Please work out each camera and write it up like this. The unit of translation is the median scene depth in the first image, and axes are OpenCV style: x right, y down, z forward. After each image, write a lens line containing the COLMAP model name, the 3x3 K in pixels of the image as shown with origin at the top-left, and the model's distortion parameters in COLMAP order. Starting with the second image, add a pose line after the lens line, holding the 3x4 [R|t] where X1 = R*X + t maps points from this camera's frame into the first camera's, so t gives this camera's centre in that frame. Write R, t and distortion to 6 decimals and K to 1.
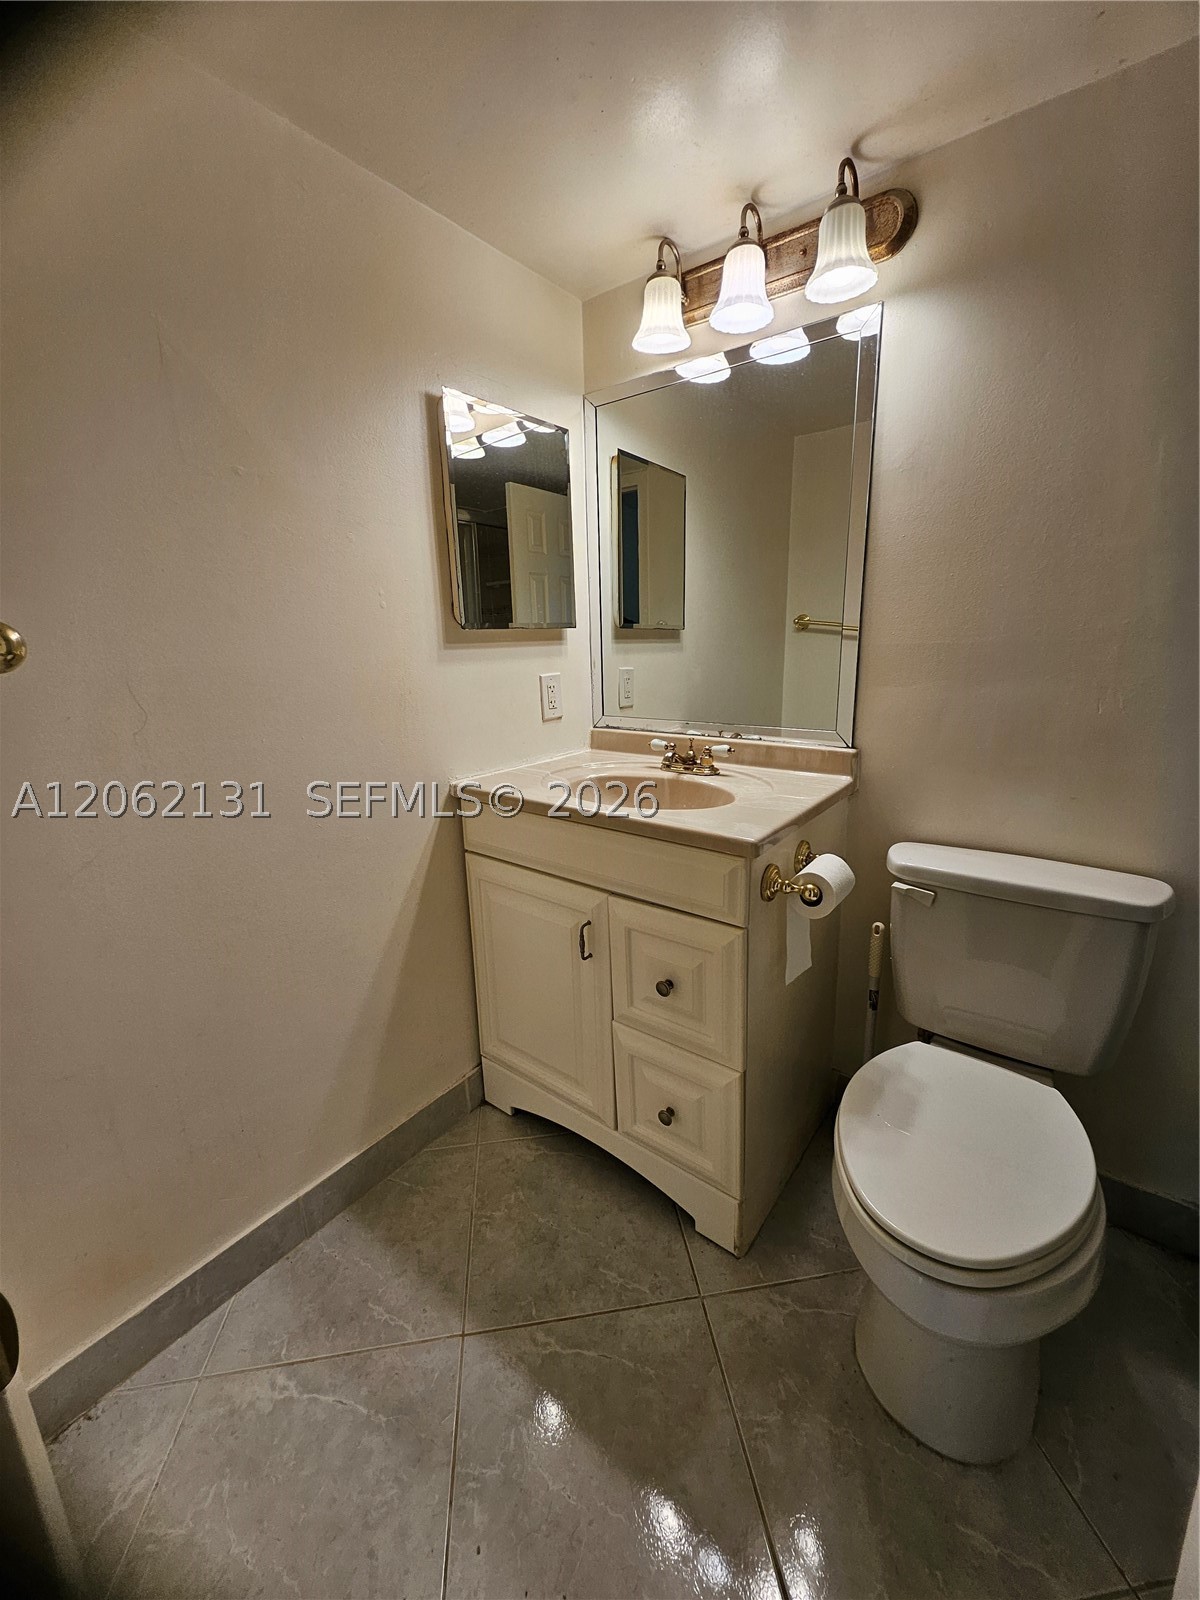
lens RADIAL K [[627.3, 0, 600.0], [0, 627.3, 800.0], [0, 0, 1]] dist [-0.000165, 0.000105]
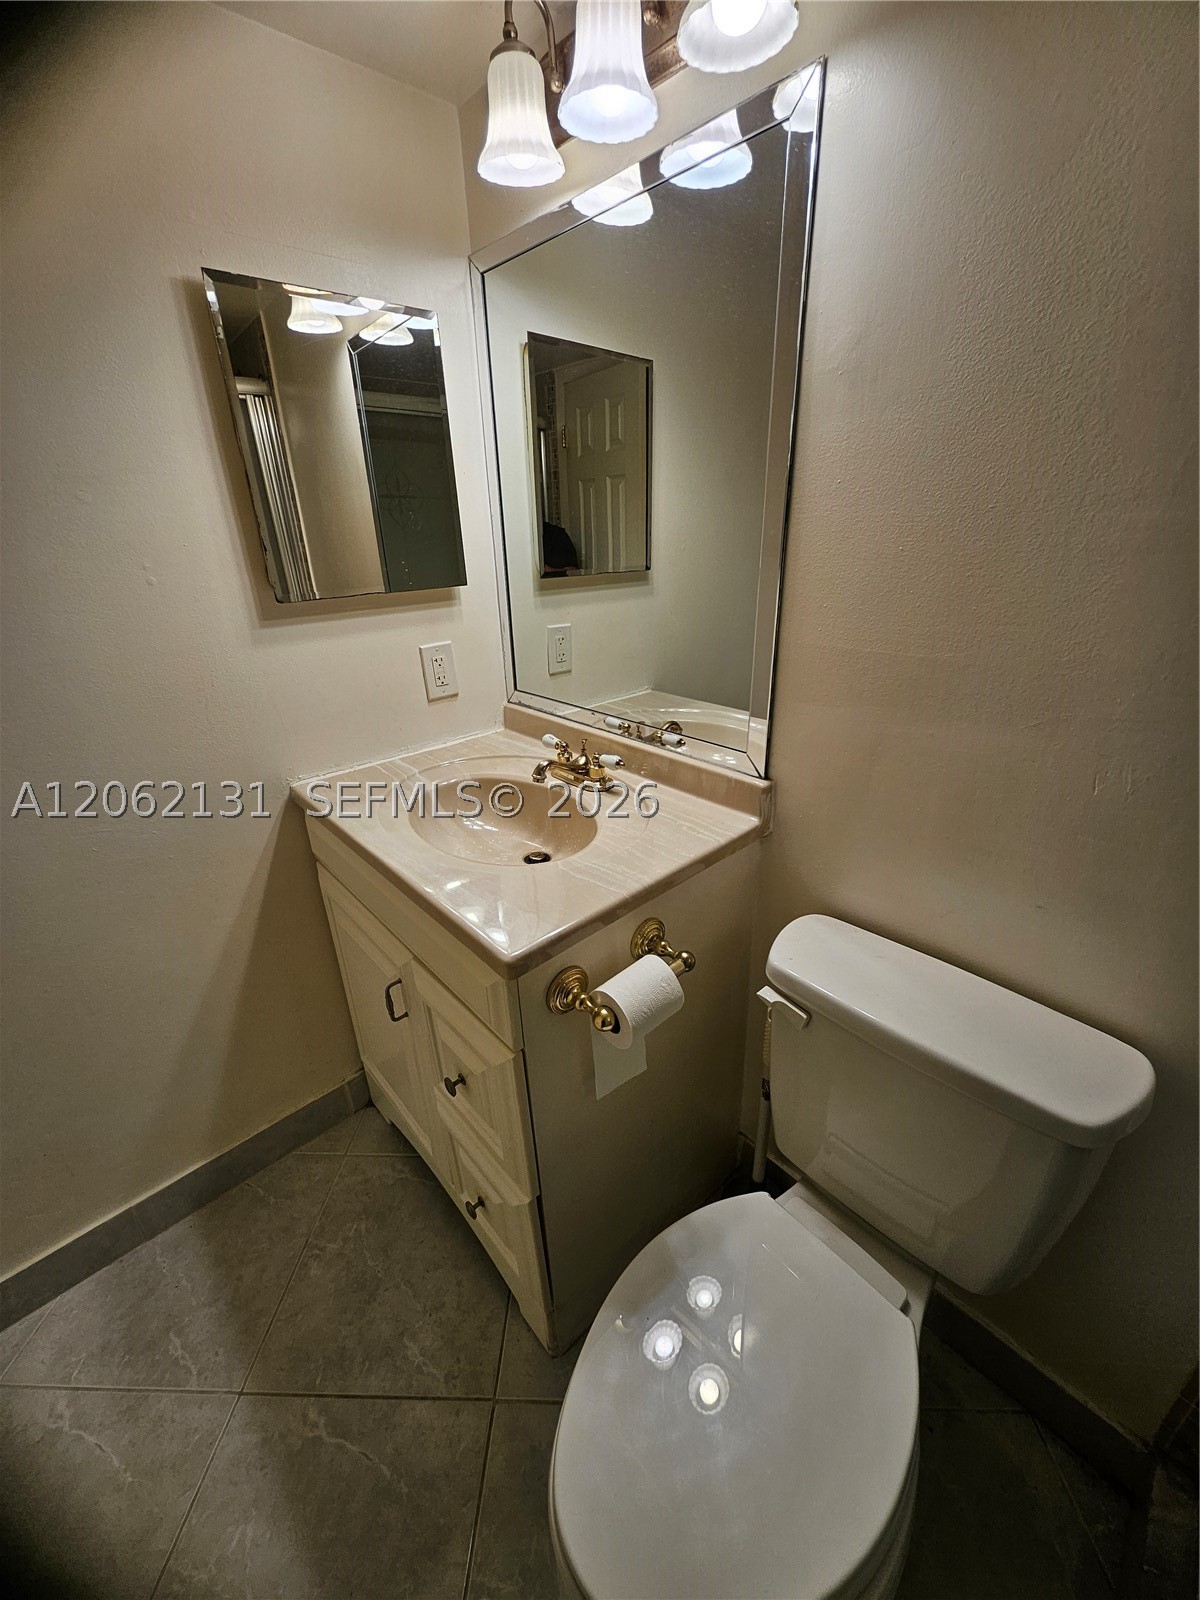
lens RADIAL K [[616.6, 0, 600.0], [0, 616.6, 800.0], [0, 0, 1]] dist [-0.000626, -0.000095]
pose [[0.985618, 0.065648, -0.155714, 0.328584], [-0.038055, 0.984014, 0.173979, -0.178976], [0.164646, -0.165552, 0.972360, 0.260668]]
